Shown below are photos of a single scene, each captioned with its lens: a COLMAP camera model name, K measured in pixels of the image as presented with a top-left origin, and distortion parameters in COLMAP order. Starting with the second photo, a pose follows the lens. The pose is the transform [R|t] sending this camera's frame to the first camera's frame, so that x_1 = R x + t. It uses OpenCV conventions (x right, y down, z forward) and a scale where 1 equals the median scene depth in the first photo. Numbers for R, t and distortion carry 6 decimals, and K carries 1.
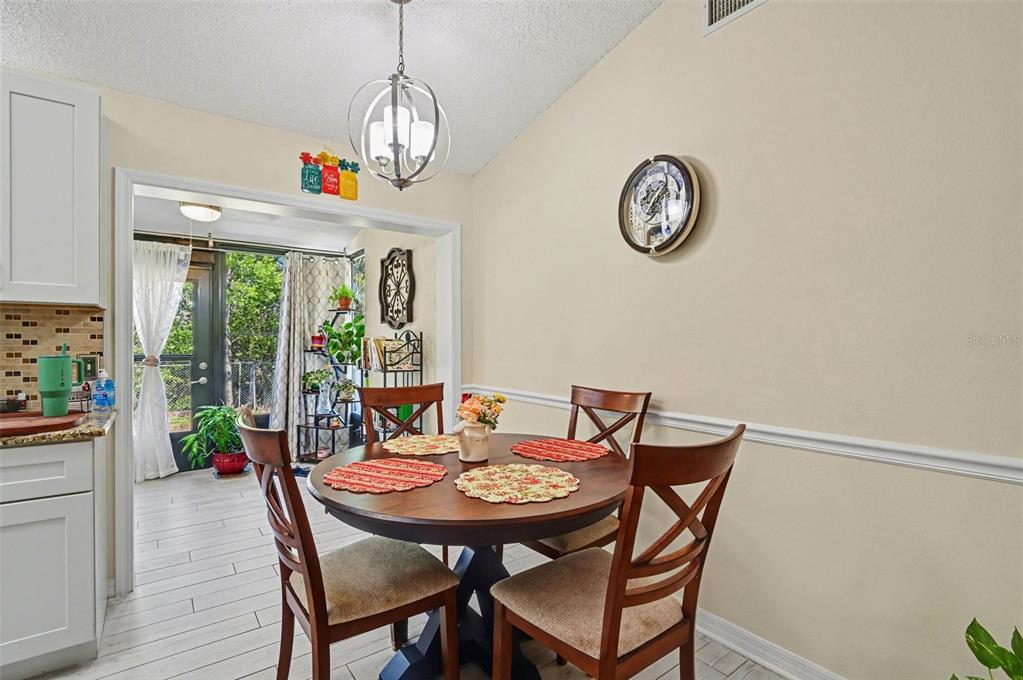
lens RADIAL K [[479.2, 0, 511.9], [0, 479.2, 344.5], [0, 0, 1]] dist [-0.006004, -0.001124]
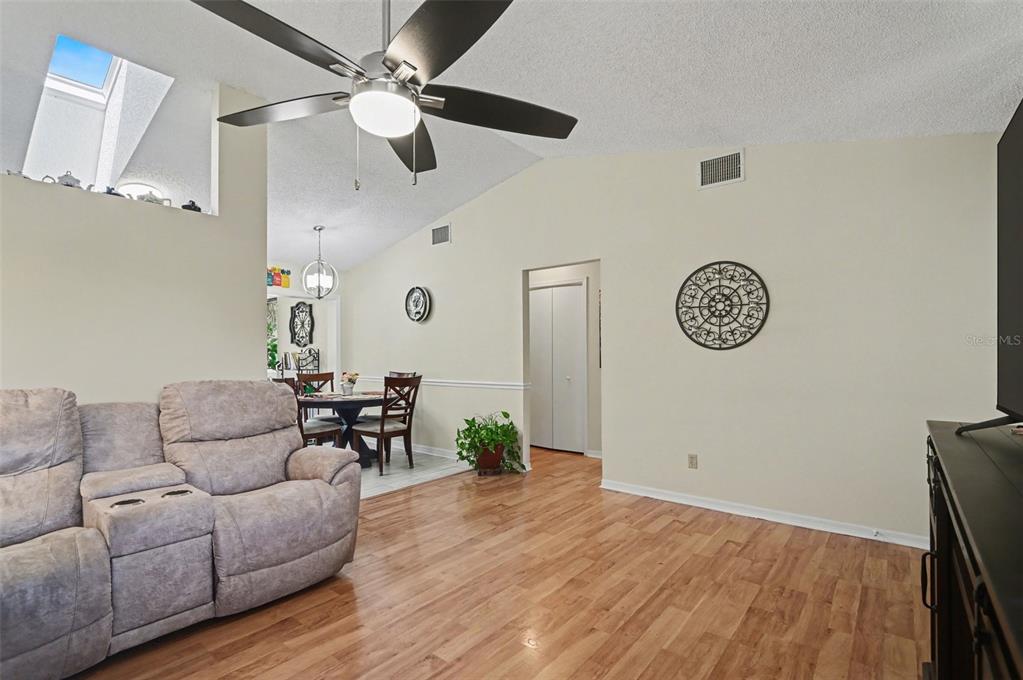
lens RADIAL K [[479.2, 0, 511.9], [0, 479.2, 344.5], [0, 0, 1]] dist [-0.006004, -0.001124]
pose [[0.968999, -0.002322, 0.247055, 0.078490], [0.008270, 0.999700, -0.023043, 0.005227], [-0.246927, 0.024371, 0.968727, -0.947353]]
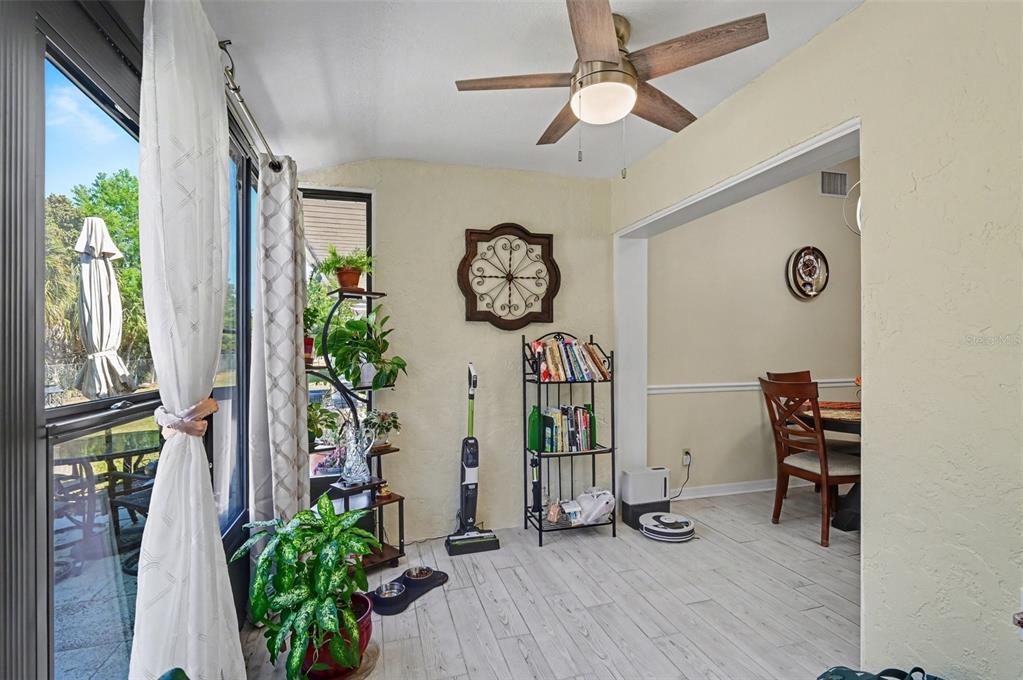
lens RADIAL K [[479.2, 0, 511.9], [0, 479.2, 344.5], [0, 0, 1]] dist [-0.006004, -0.001124]
pose [[0.352201, -0.003192, 0.935919, -0.998530], [0.012291, 0.999924, -0.001215, -0.007693], [-0.935844, 0.011932, 0.352213, 0.756362]]
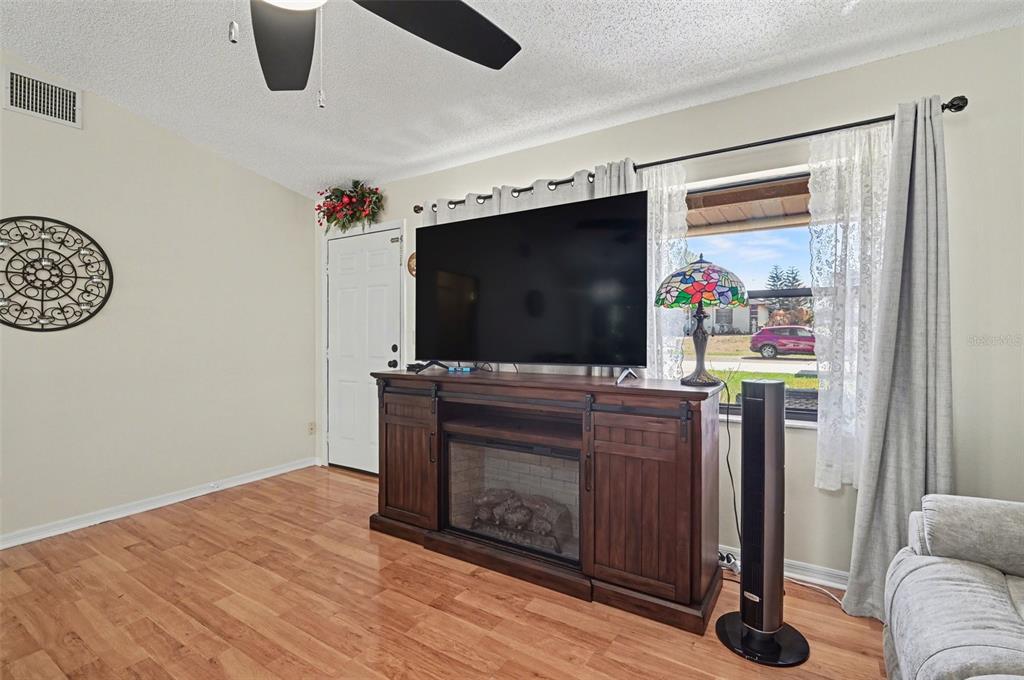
lens RADIAL K [[479.6, 0, 512.4], [0, 479.6, 344.5], [0, 0, 1]] dist [-0.006004, -0.001124]
pose [[-0.348834, -0.026674, 0.936805, -0.211915], [0.011973, 0.999386, 0.032914, 0.001984], [-0.937108, 0.022698, -0.348301, -0.567368]]
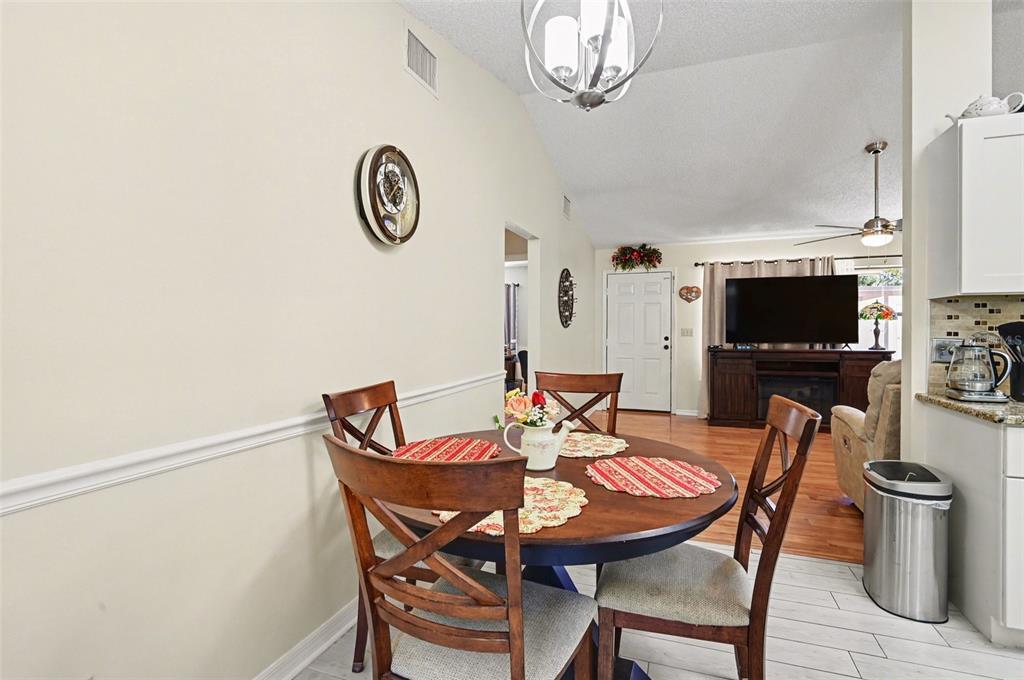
lens RADIAL K [[478.4, 0, 515.7], [0, 478.4, 332.3], [0, 0, 1]] dist [-0.009906, -0.000474]
pose [[-0.551219, -0.003824, 0.834352, -0.358390], [0.007683, 0.999924, 0.009659, -0.004371], [-0.834325, 0.011734, -0.551148, 0.705753]]
